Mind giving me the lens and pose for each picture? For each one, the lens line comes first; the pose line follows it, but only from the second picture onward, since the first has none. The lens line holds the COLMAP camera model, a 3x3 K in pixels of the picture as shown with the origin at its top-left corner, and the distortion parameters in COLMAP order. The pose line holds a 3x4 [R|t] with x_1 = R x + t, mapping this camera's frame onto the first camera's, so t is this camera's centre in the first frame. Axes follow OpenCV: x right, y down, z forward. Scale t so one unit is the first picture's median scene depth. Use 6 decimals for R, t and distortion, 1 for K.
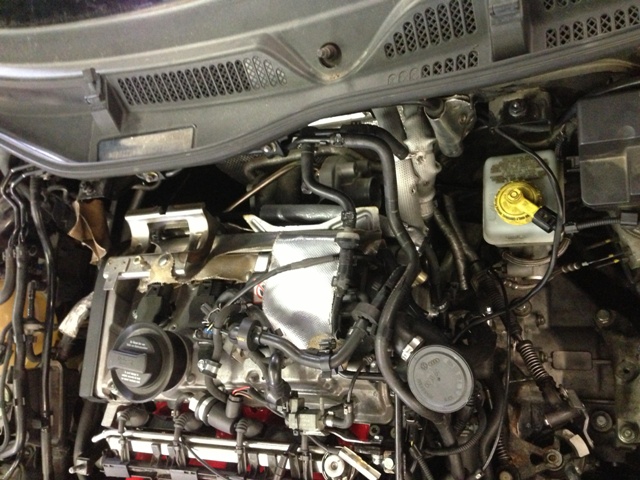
lens RADIAL K [[588.9, 0, 319.7], [0, 588.9, 240.1], [0, 0, 1]] dist [0.114919, -0.189113]
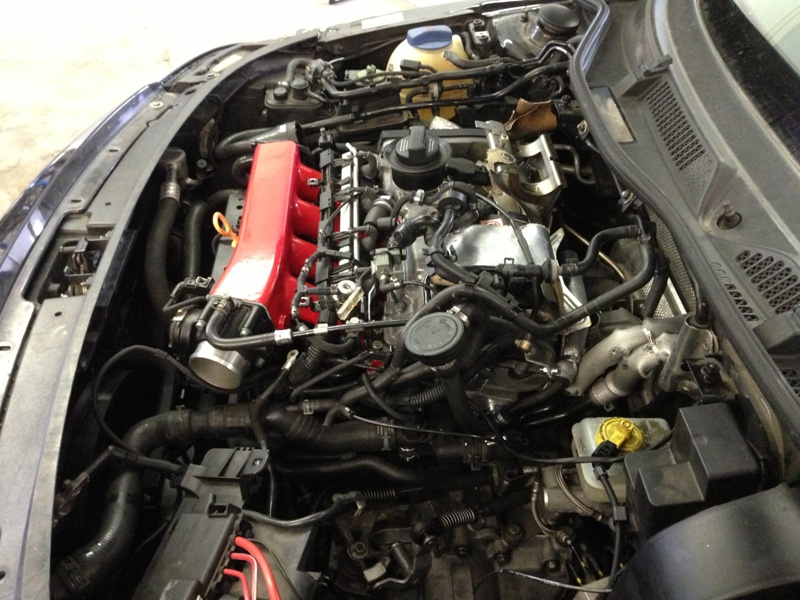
lens RADIAL K [[736.2, 0, 399.6], [0, 736.2, 300.1], [0, 0, 1]] dist [0.114919, -0.189113]
pose [[0.086174, 0.926717, -0.365746, 0.489867], [-0.973637, 0.156159, 0.166269, 0.043875], [0.211199, 0.341775, 0.915743, -0.223618]]
